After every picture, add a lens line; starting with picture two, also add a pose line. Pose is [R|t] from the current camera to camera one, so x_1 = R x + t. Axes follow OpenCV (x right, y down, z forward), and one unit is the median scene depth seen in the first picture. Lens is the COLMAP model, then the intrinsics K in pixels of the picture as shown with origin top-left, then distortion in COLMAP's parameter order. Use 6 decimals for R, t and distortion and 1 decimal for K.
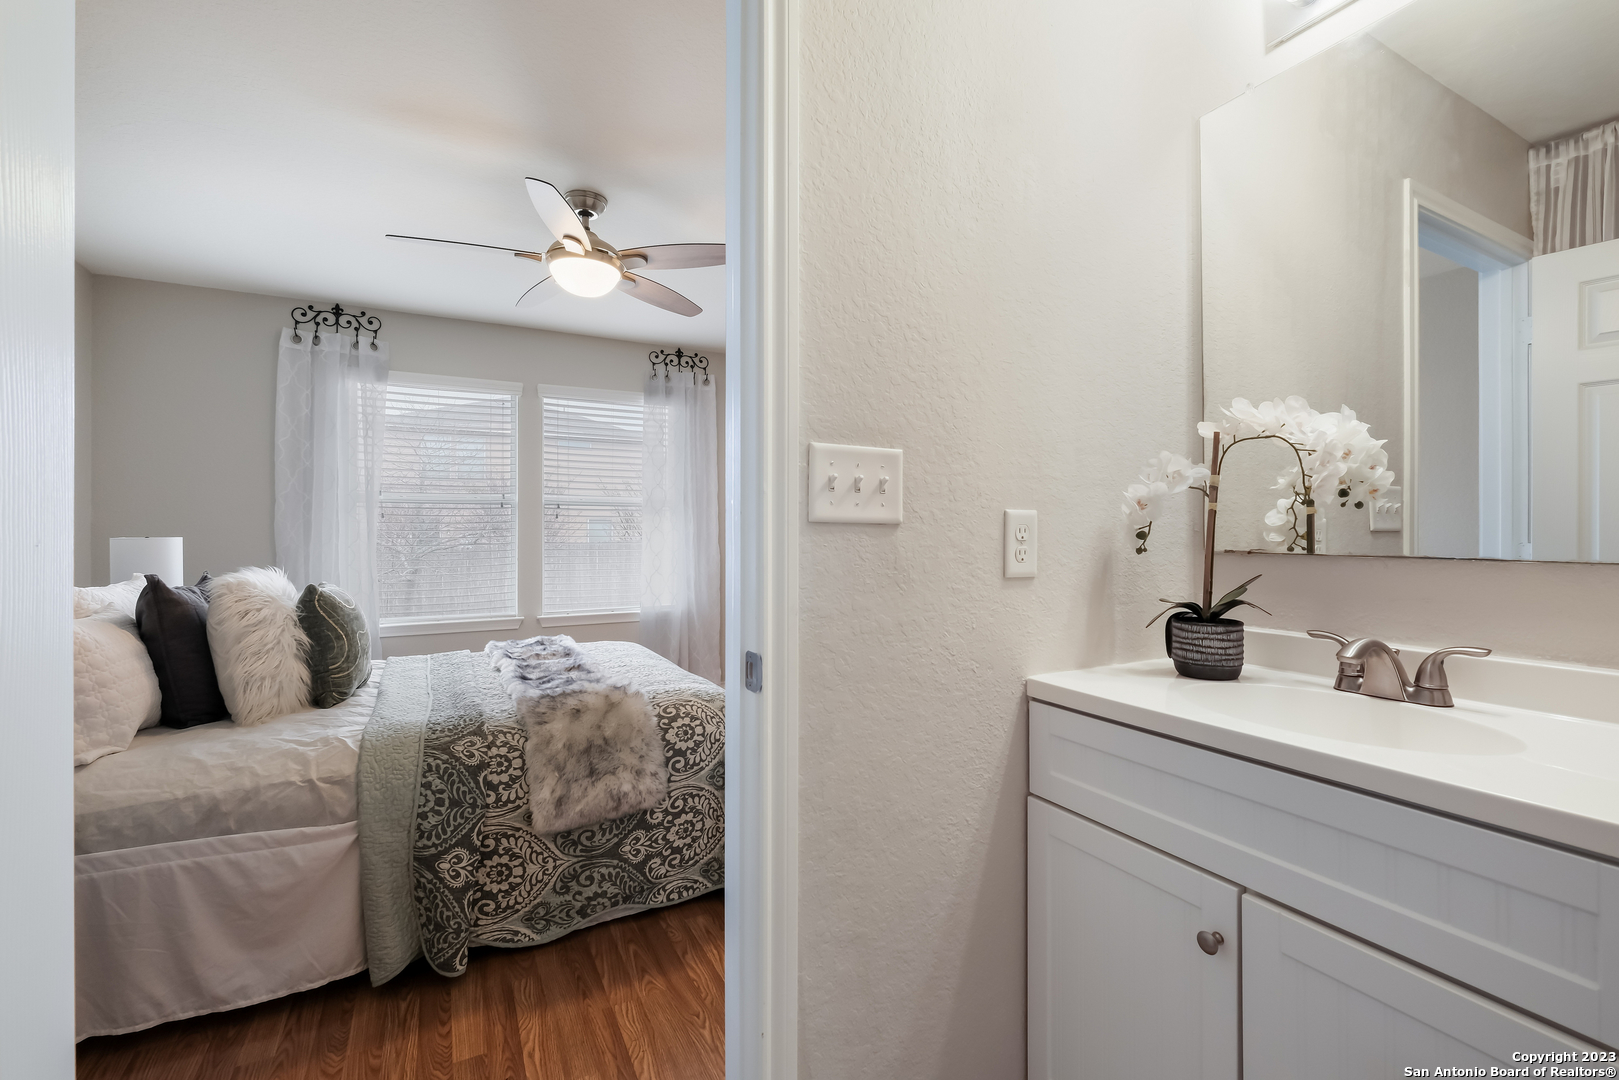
lens RADIAL K [[700.8, 0, 813.1], [0, 700.8, 530.6], [0, 0, 1]] dist [-0.002481, -0.000339]
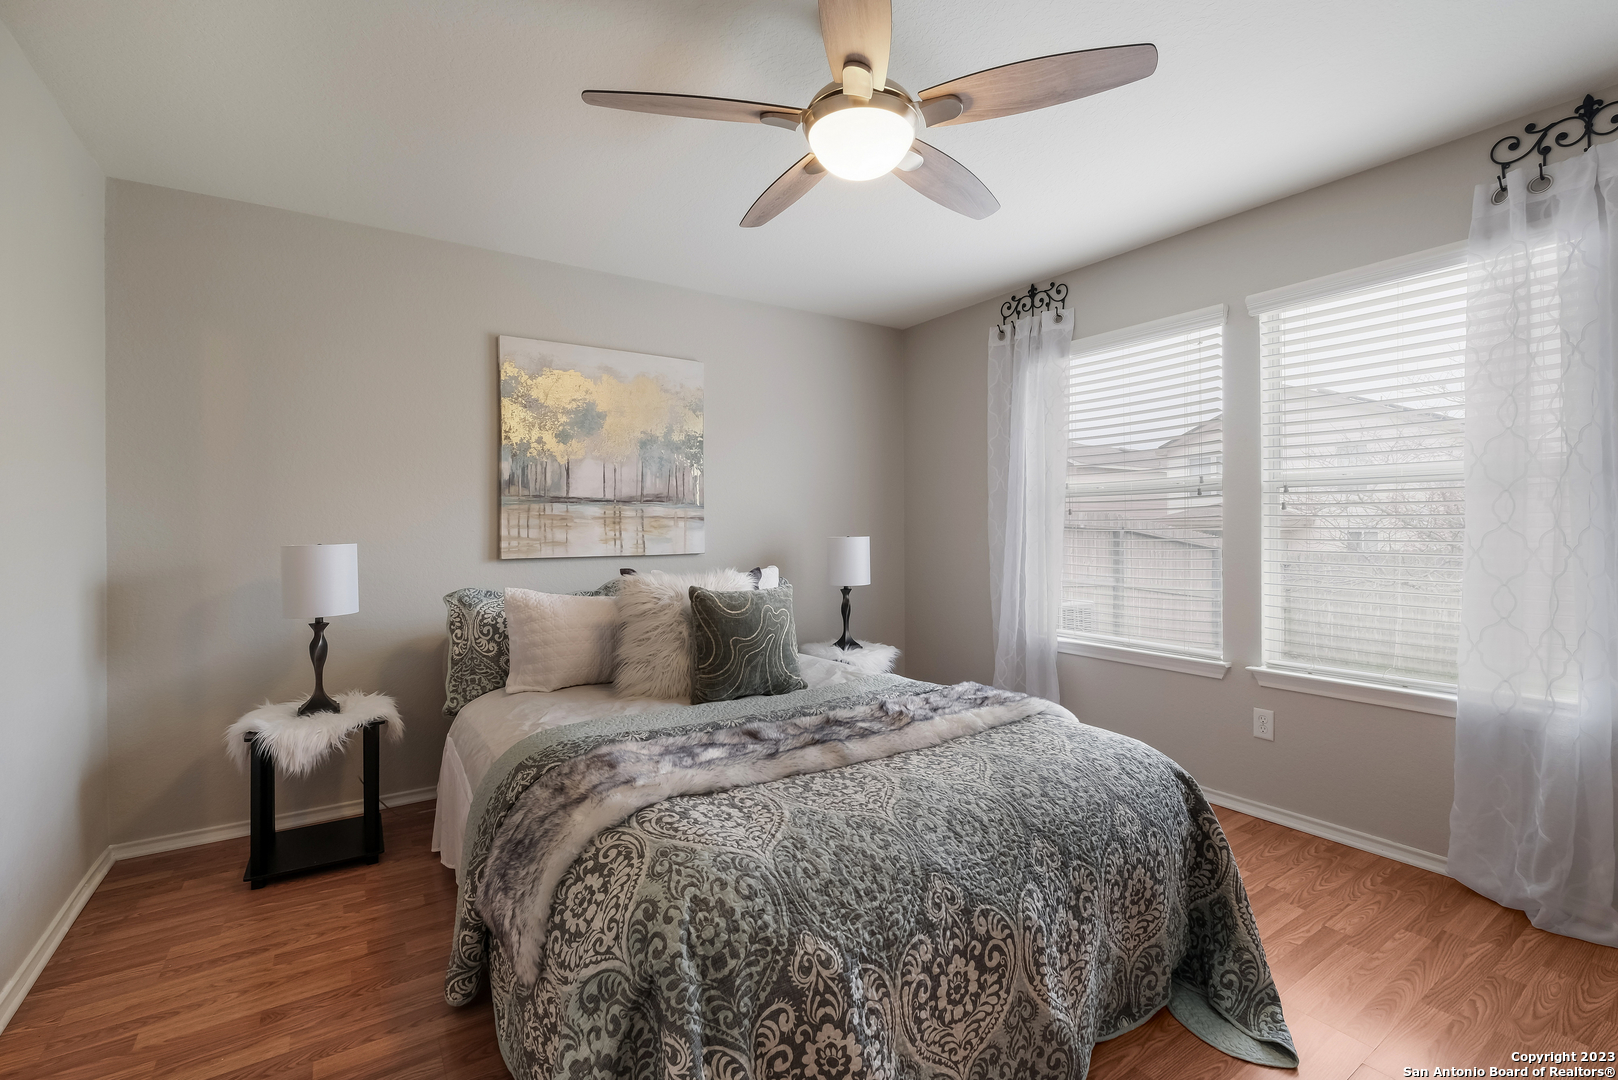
lens RADIAL K [[709.8, 0, 810.6], [0, 709.8, 529.6], [0, 0, 1]] dist [-0.012154, 0.001654]
pose [[0.105066, 0.004901, -0.994453, 0.410000], [0.007930, 0.999952, 0.005766, -0.015447], [0.994434, -0.008492, 0.105022, 1.136275]]
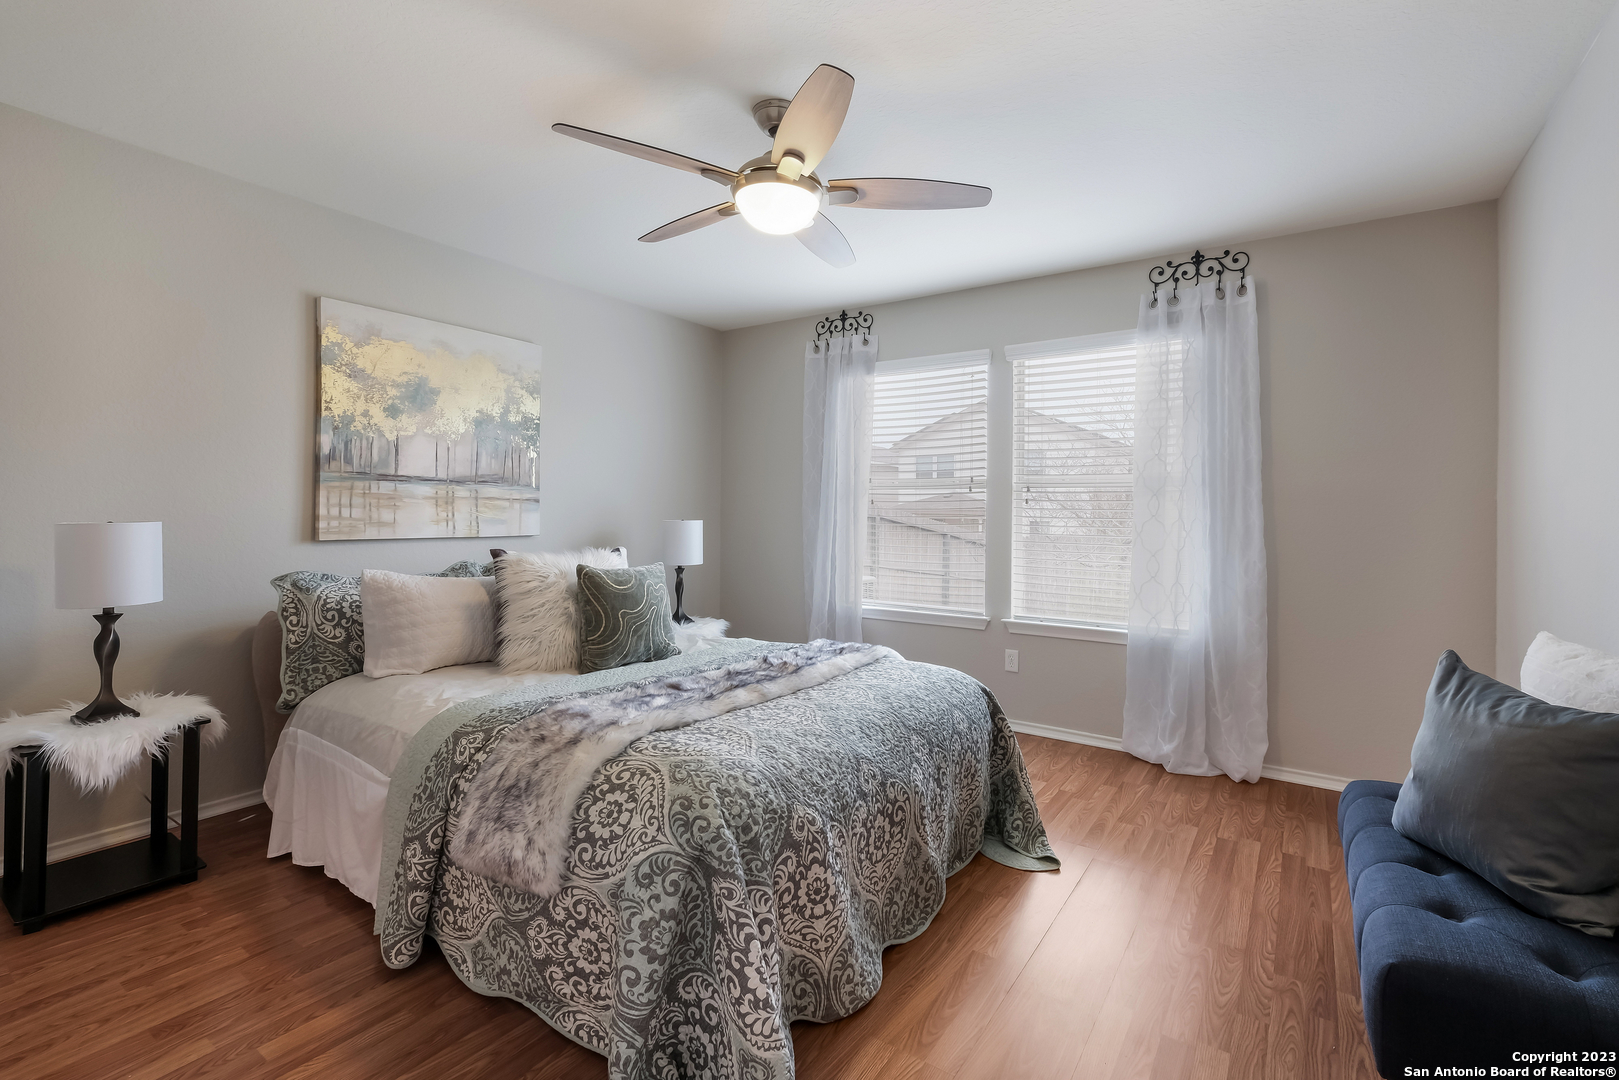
lens RADIAL K [[708.1, 0, 850.5], [0, 708.1, 511.2], [0, 0, 1]] dist [-0.002386, -0.000814]
pose [[0.491735, 0.004368, -0.870734, 0.553719], [-0.008208, 0.999966, 0.000381, -0.015728], [0.870706, 0.006960, 0.491754, 0.866819]]
